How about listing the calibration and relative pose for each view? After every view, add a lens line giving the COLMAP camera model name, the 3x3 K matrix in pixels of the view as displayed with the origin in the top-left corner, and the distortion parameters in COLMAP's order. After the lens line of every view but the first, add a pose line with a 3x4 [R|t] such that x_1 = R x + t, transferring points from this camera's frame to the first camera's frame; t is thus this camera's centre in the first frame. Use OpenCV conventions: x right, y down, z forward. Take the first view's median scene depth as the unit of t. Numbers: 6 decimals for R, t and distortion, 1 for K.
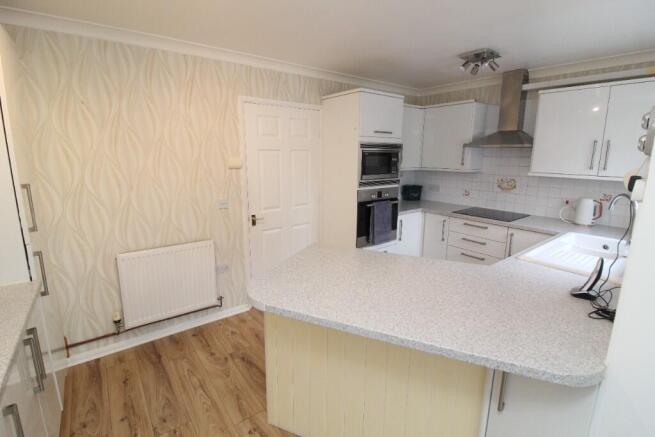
lens RADIAL K [[305.0, 0, 330.5], [0, 305.0, 209.5], [0, 0, 1]] dist [0.000620, -0.000083]
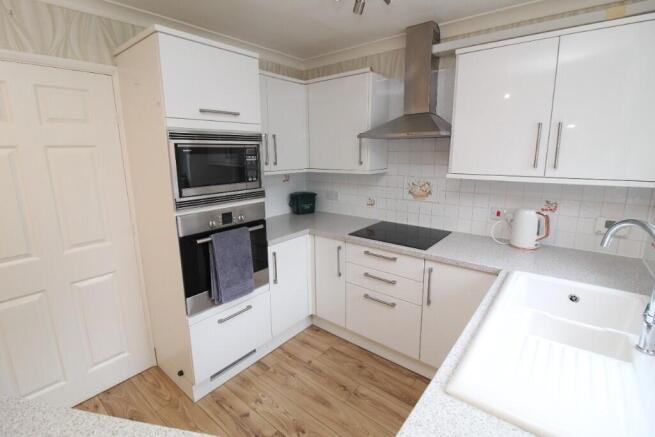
lens RADIAL K [[305.4, 0, 328.2], [0, 305.4, 209.9], [0, 0, 1]] dist [0.012363, 0.000061]
pose [[0.974097, -0.060608, 0.217856, 0.220297], [0.058899, 0.998161, 0.014339, -0.061447], [-0.218325, -0.001136, 0.975876, 0.365241]]
